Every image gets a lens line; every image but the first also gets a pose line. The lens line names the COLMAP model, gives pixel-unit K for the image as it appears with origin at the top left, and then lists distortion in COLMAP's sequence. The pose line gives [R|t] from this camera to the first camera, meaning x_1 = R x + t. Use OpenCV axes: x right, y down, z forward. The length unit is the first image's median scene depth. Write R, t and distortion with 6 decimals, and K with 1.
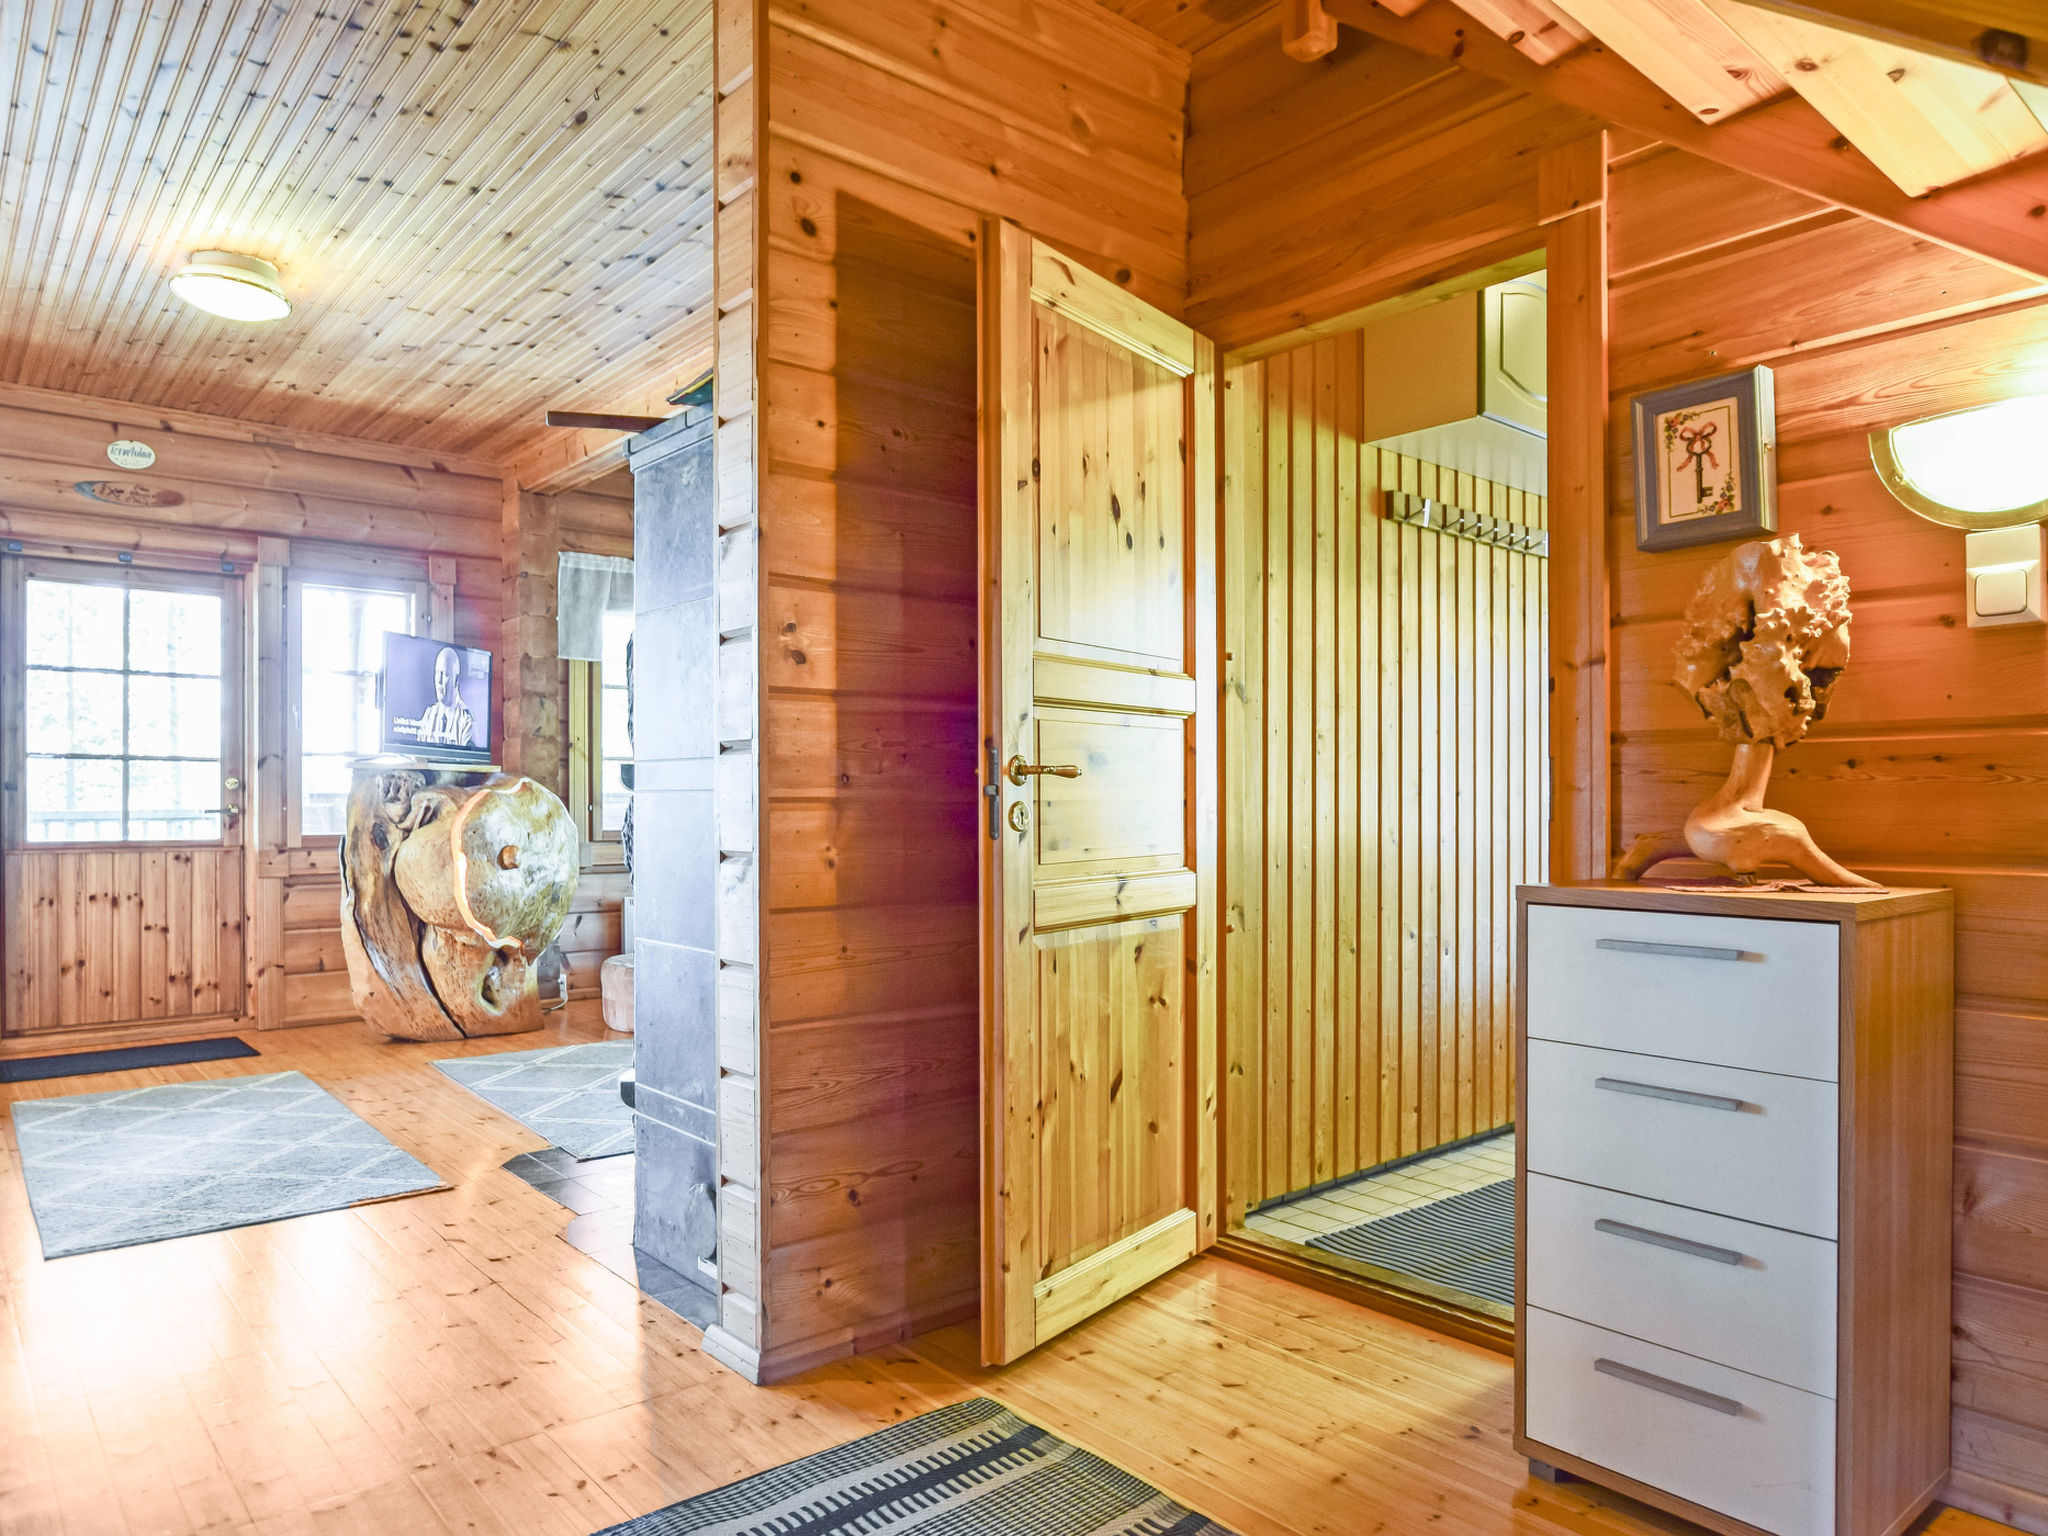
lens RADIAL K [[1327.8, 0, 1043.2], [0, 1327.8, 802.1], [0, 0, 1]] dist [-0.020887, 0.006721]
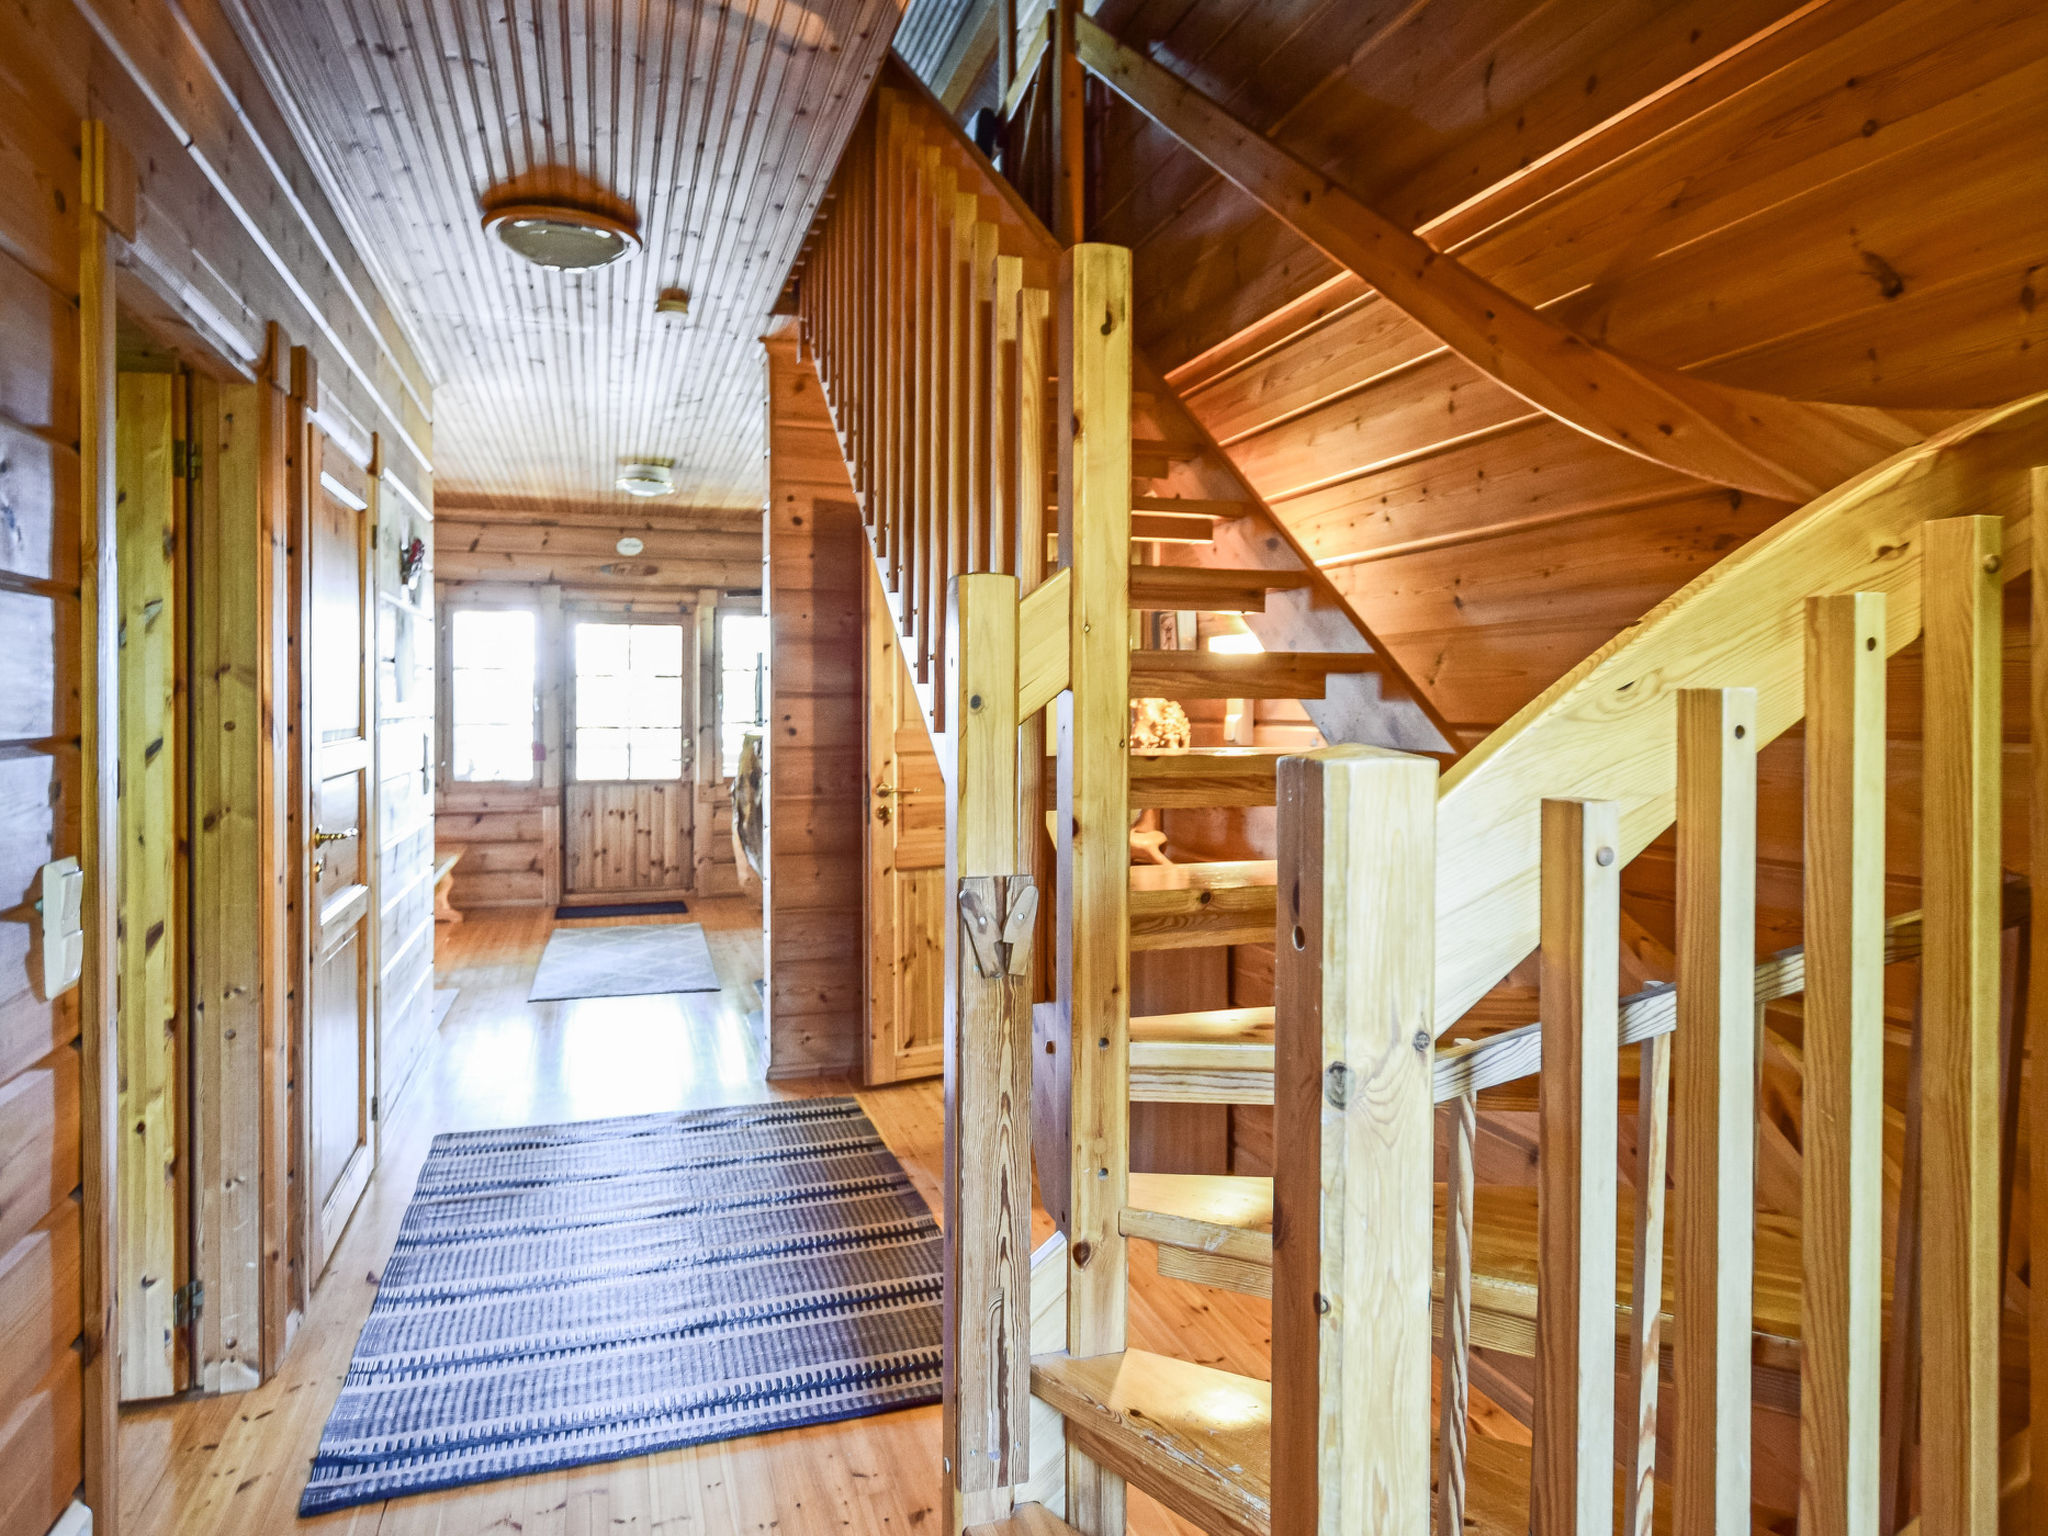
lens RADIAL K [[1327.8, 0, 1045.2], [0, 1327.8, 696.6], [0, 0, 1]] dist [-0.020887, 0.006721]
pose [[0.920782, 0.002040, -0.390073, 0.430663], [-0.003315, 0.999991, -0.002597, -0.069995], [0.390064, 0.003684, 0.920780, -0.327028]]
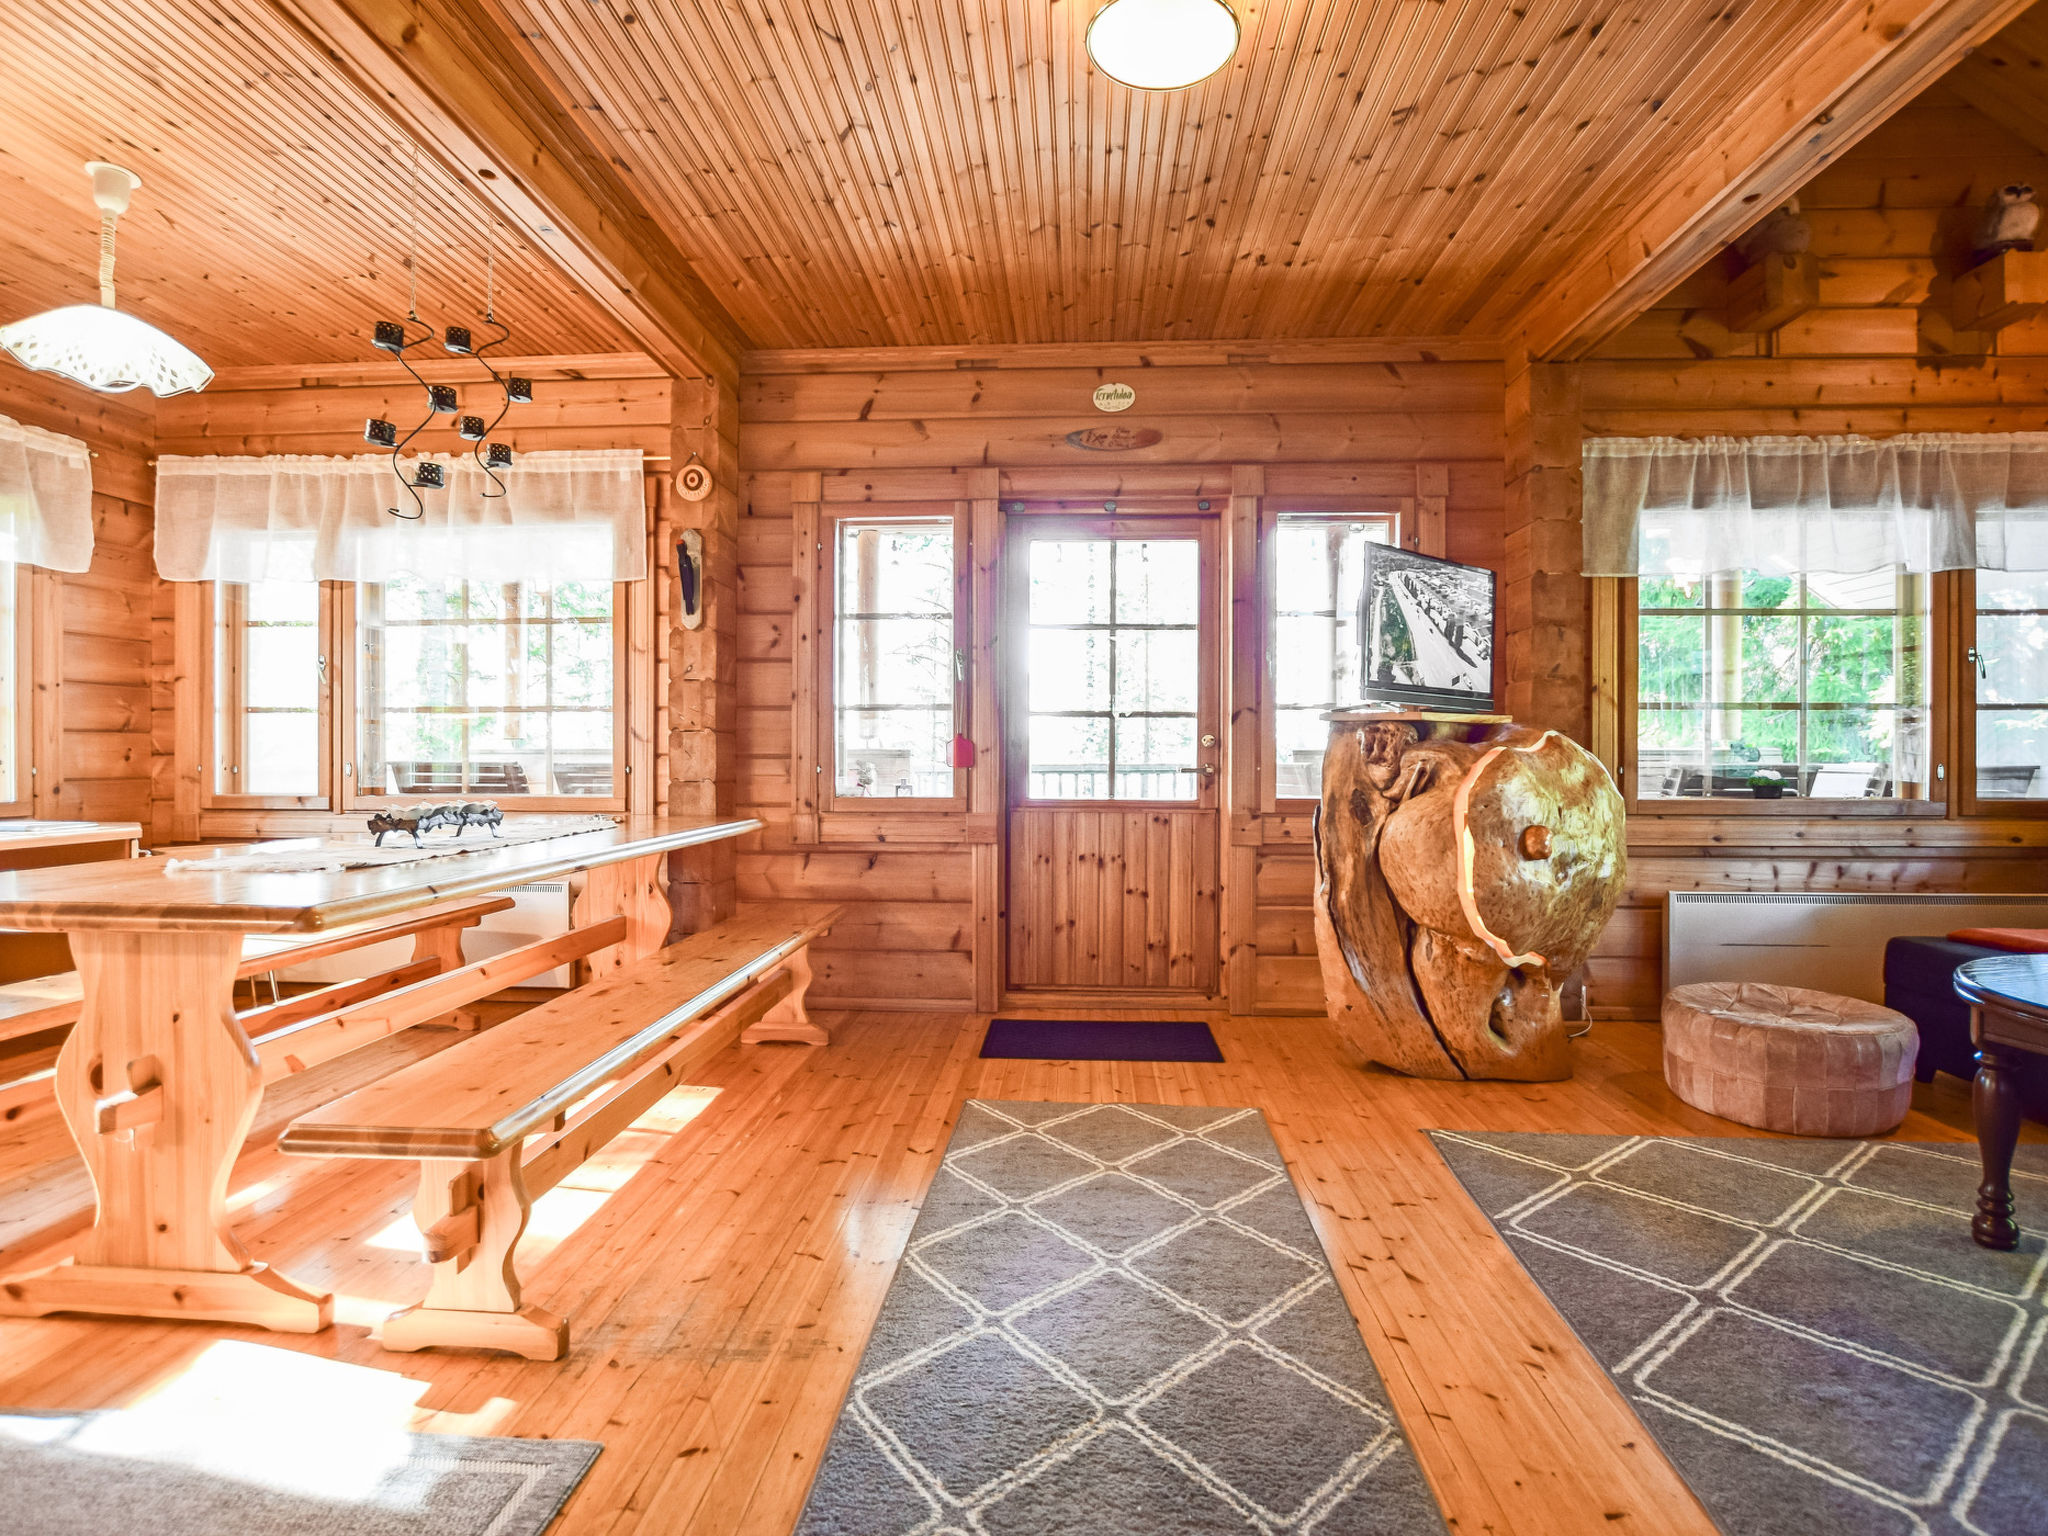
lens RADIAL K [[998.6, 0, 1020.4], [0, 998.6, 760.1], [0, 0, 1]] dist [-0.025069, 0.003758]
pose [[0.706680, 0.007094, -0.707498, -0.220672], [-0.004976, 0.999975, 0.005056, -0.003518], [0.707516, -0.000053, 0.706698, 0.427226]]
